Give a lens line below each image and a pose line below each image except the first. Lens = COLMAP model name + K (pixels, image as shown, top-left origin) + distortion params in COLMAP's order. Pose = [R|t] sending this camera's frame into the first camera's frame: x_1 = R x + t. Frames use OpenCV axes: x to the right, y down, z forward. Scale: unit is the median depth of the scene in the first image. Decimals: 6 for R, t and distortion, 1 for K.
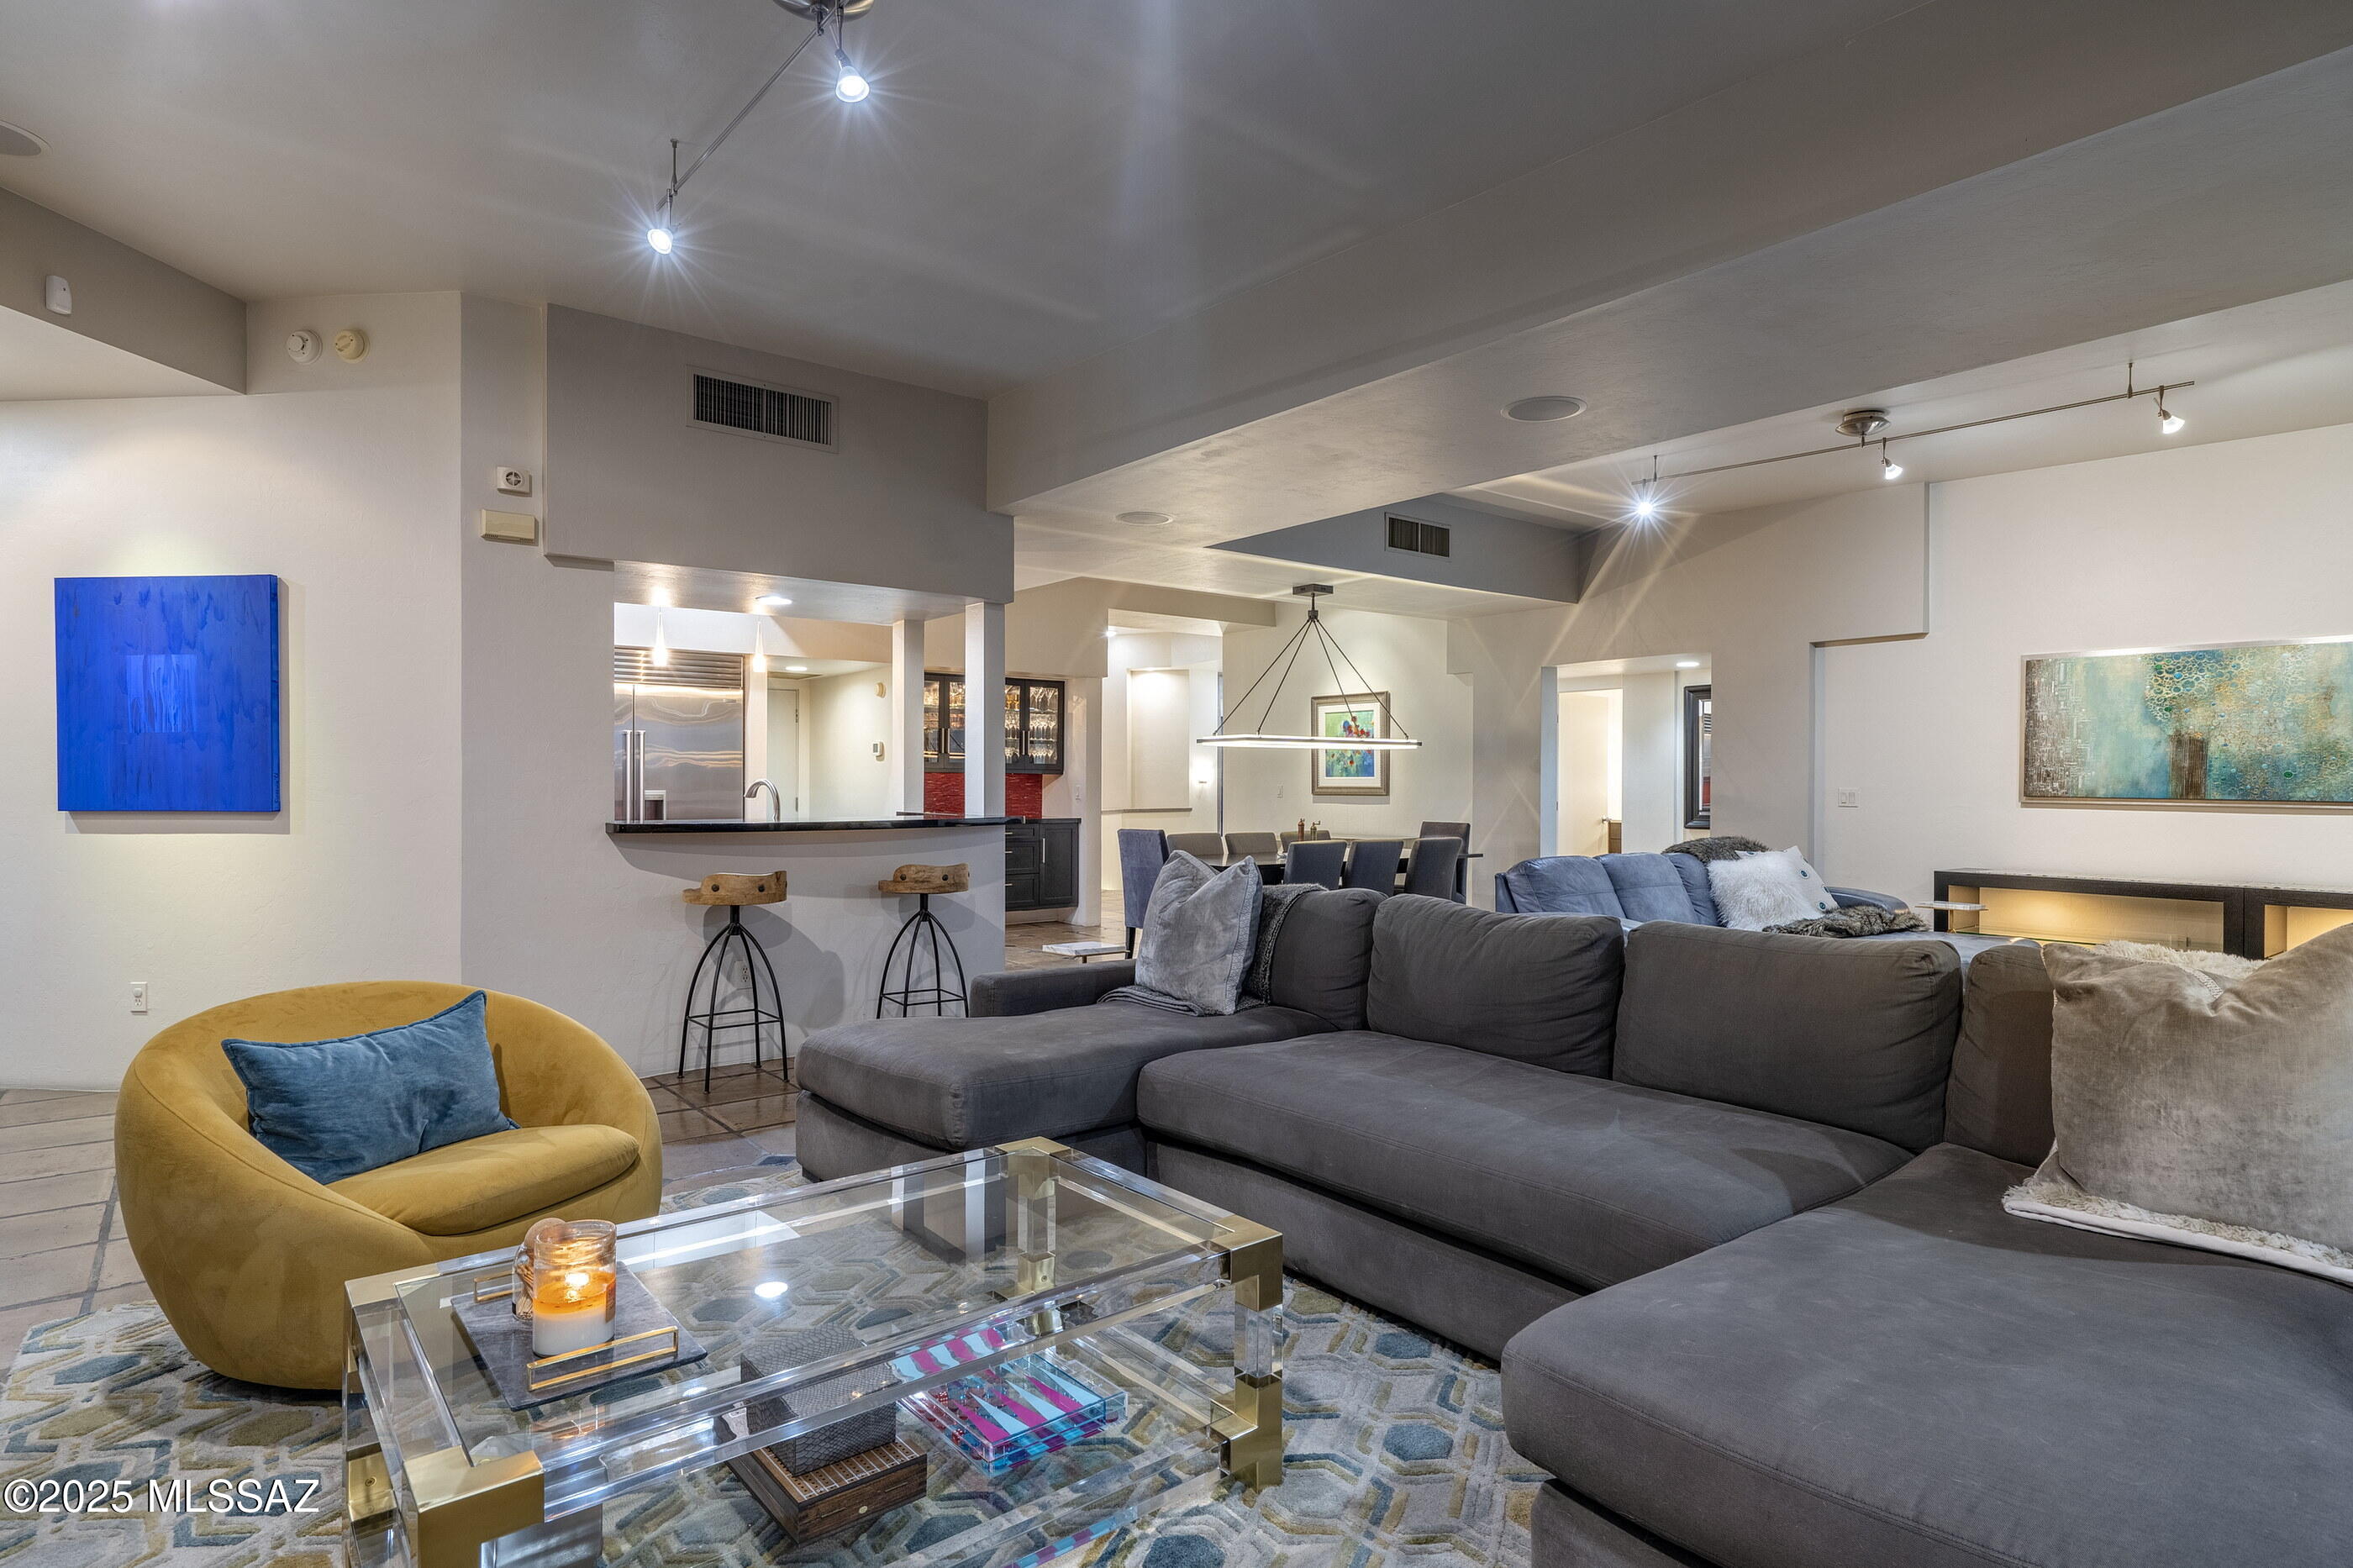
lens RADIAL K [[1234.8, 0, 1170.2], [0, 1234.8, 788.6], [0, 0, 1]] dist [0.017058, -0.001266]
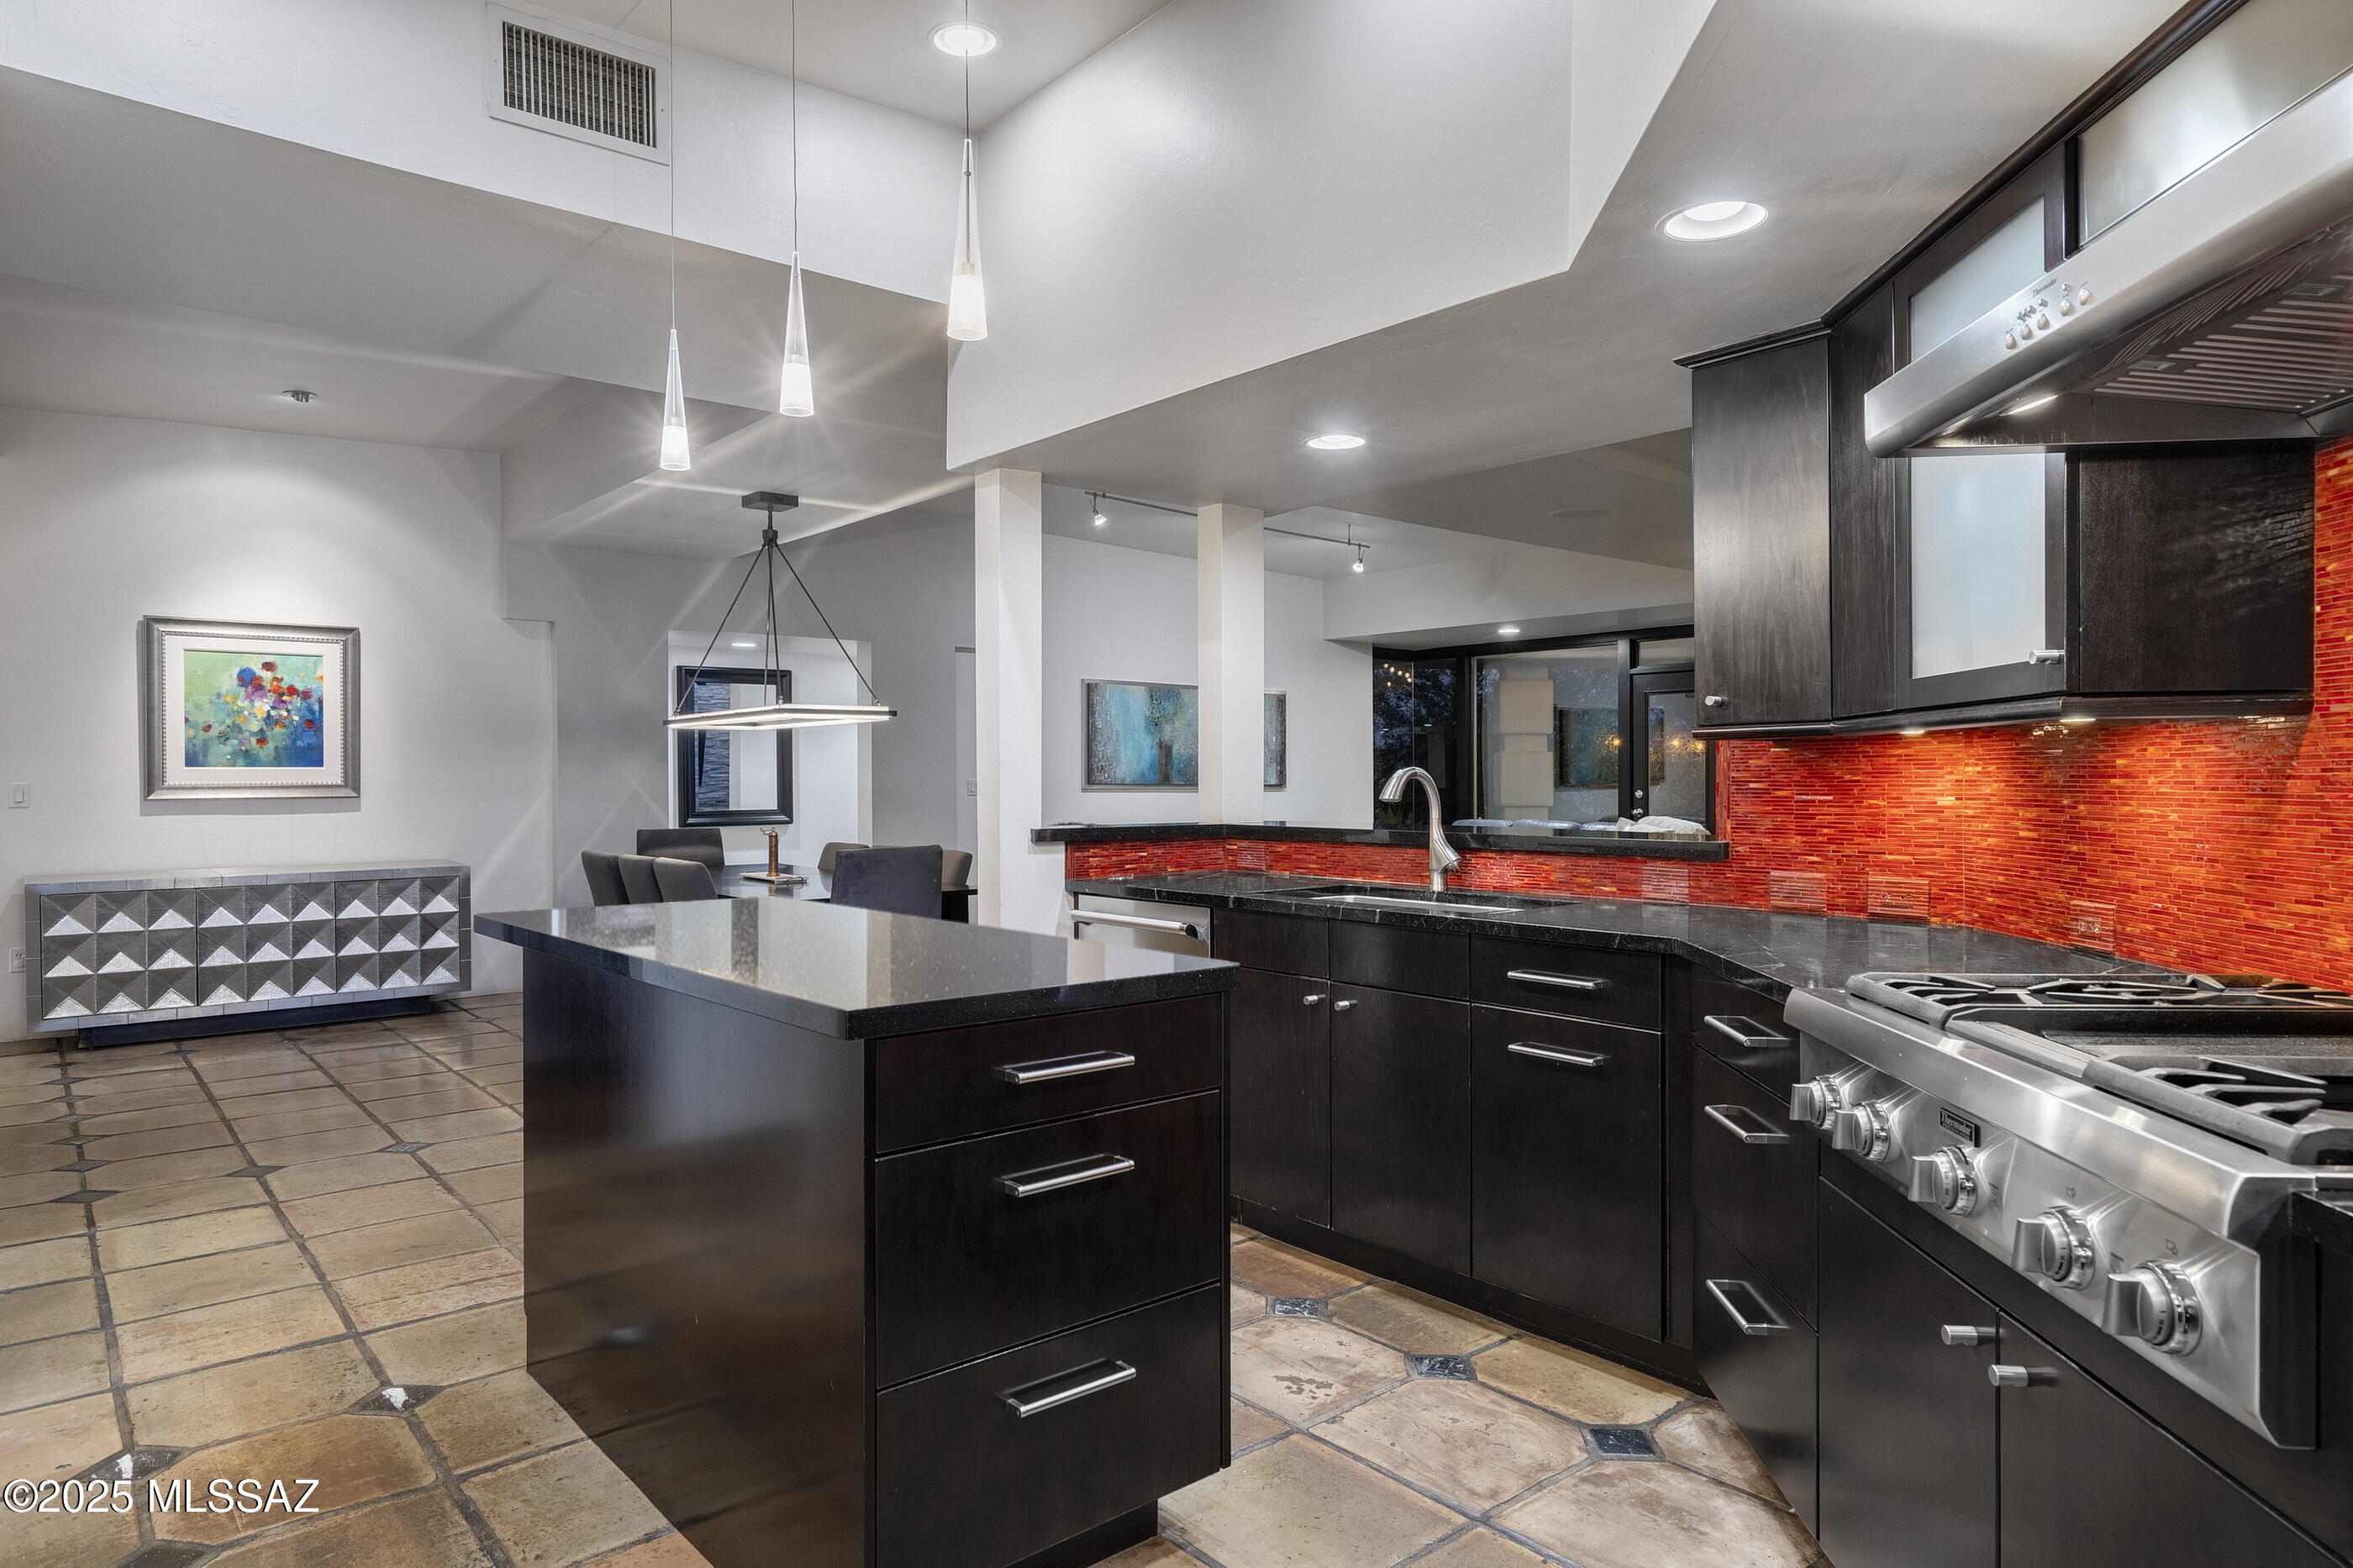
lens RADIAL K [[1415.4, 0, 1183.1], [0, 1415.4, 785.0], [0, 0, 1]] dist [-0.023996, -0.001245]
pose [[-0.056981, -0.008343, 0.998340, -0.918331], [0.008570, 0.999924, 0.008846, -0.005284], [-0.998338, 0.009059, -0.056905, 1.058750]]
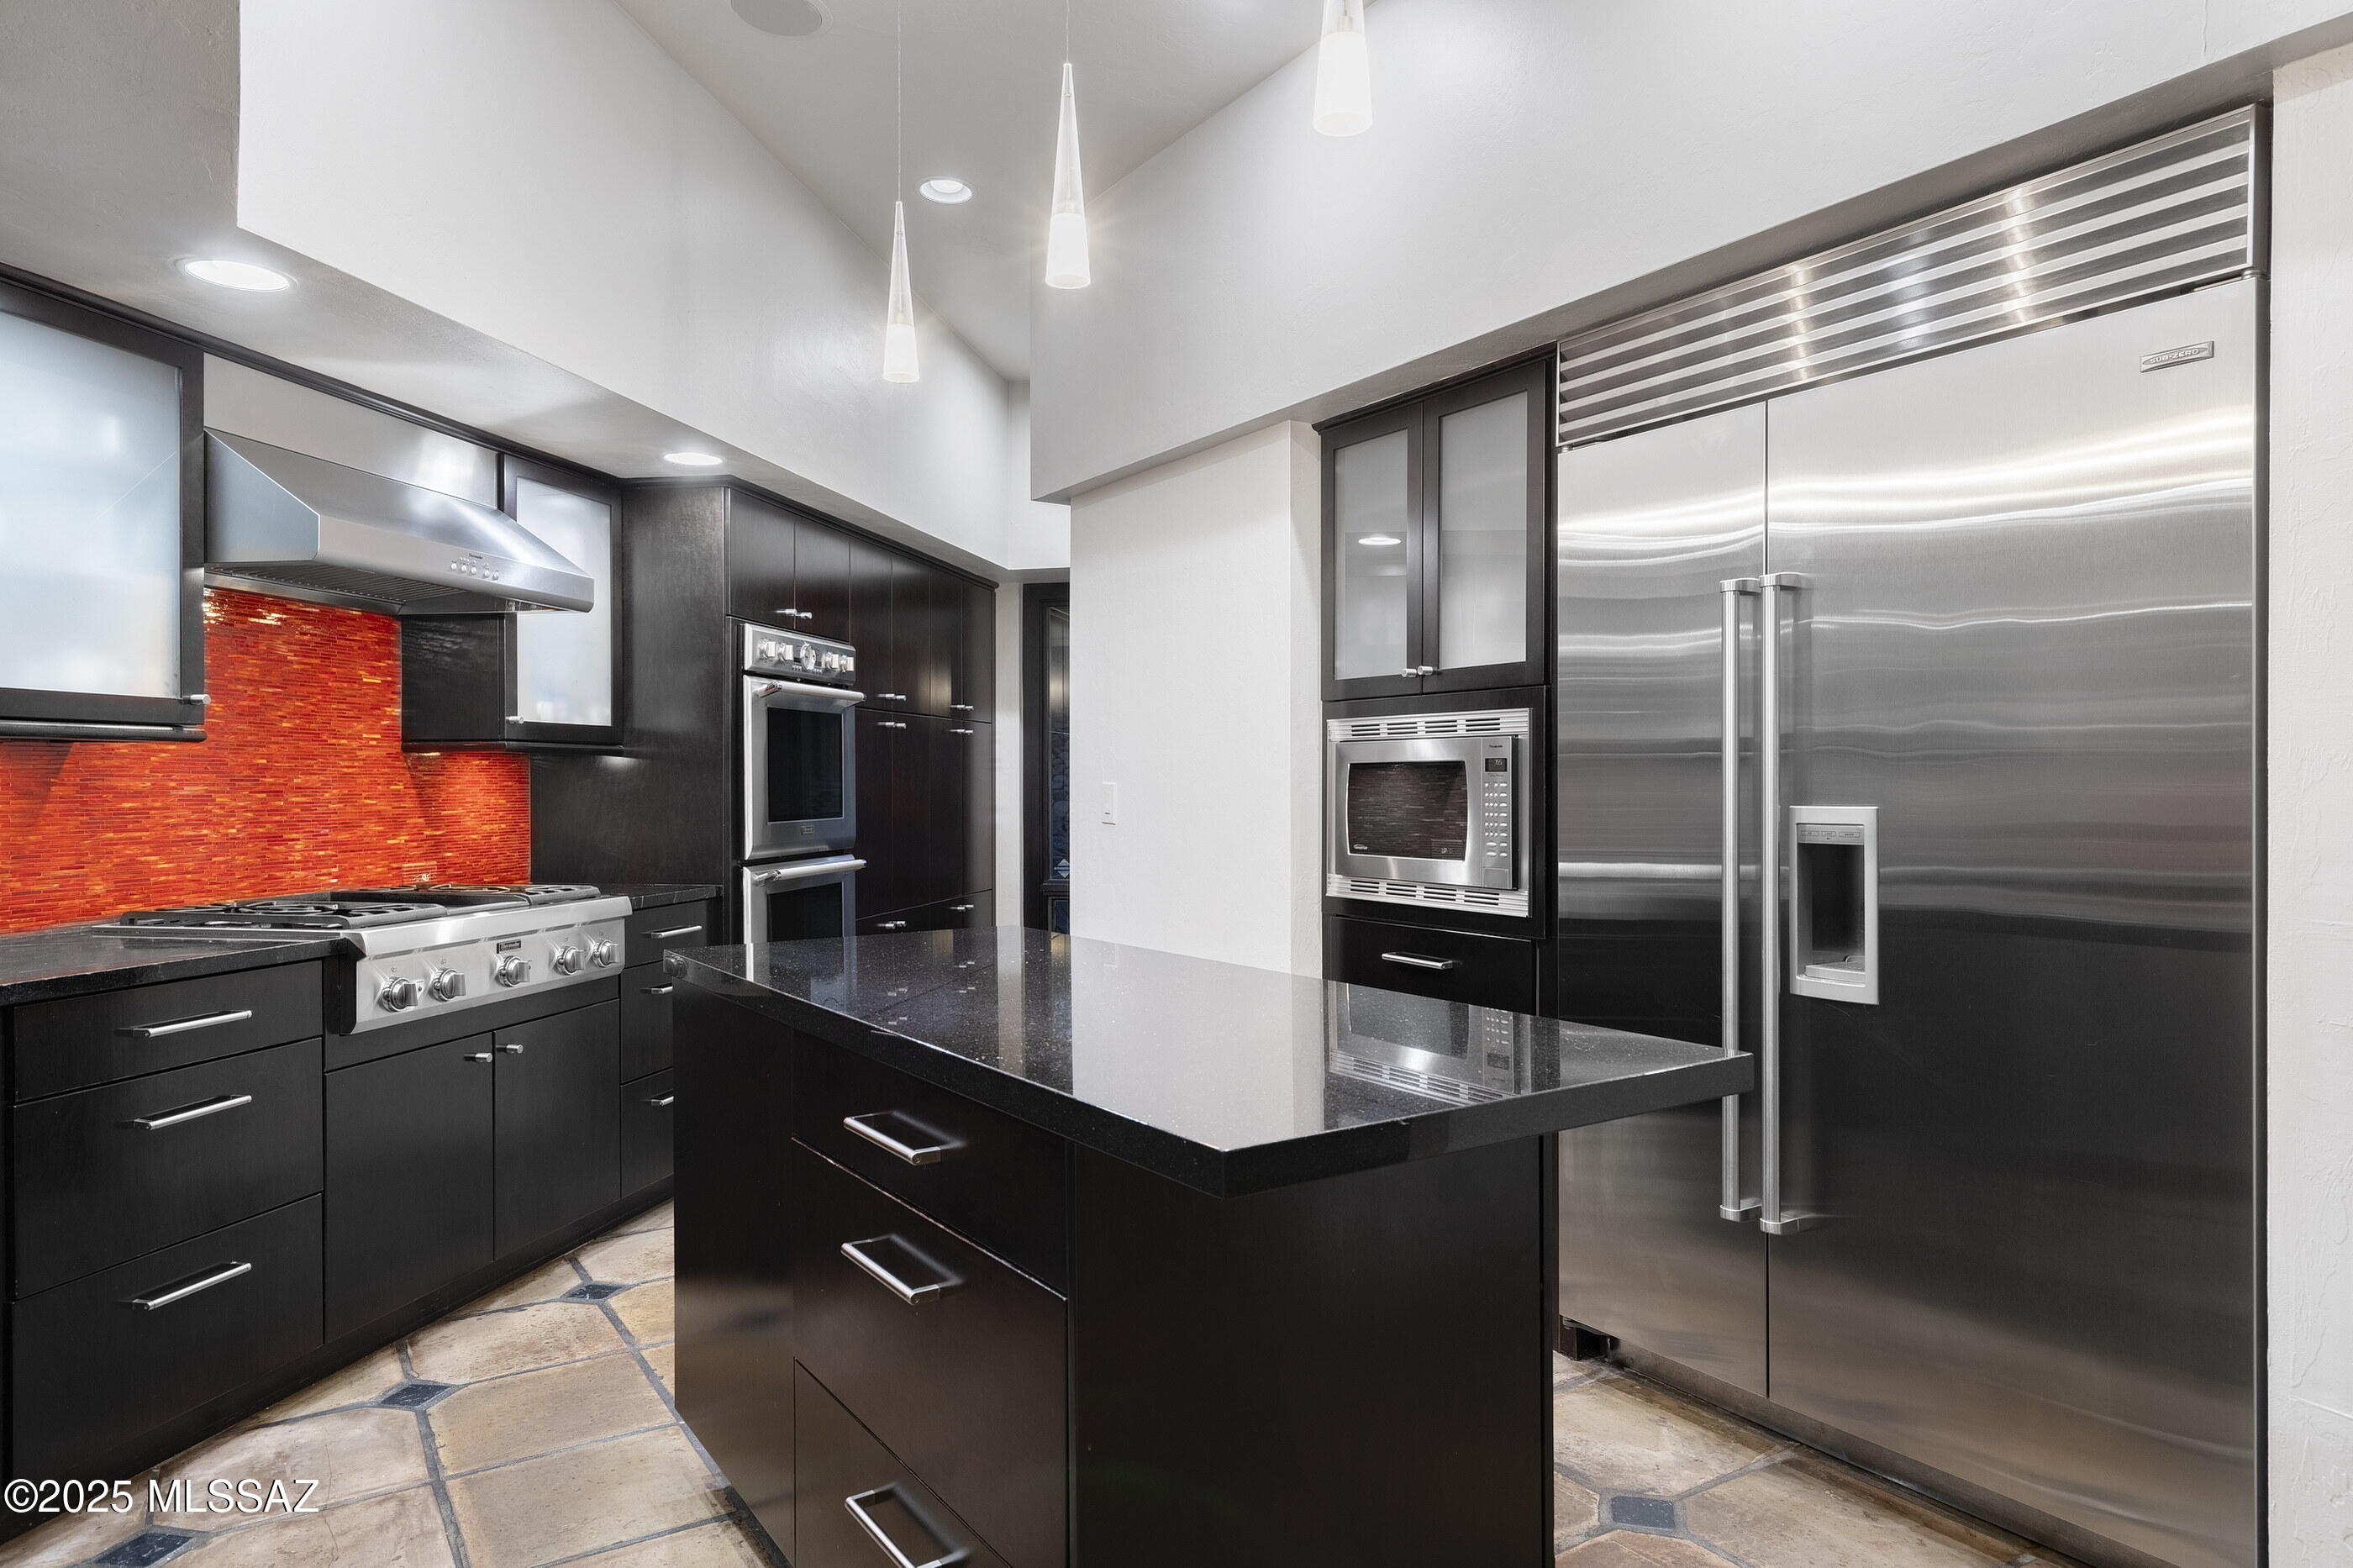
lens RADIAL K [[1415.4, 0, 1182.8], [0, 1415.4, 776.7], [0, 0, 1]] dist [-0.023996, -0.001245]
pose [[-0.063340, -0.005635, -0.997976, -0.181468], [-0.002452, 0.999982, -0.005491, -0.003088], [0.997989, 0.002100, -0.063352, 1.193248]]
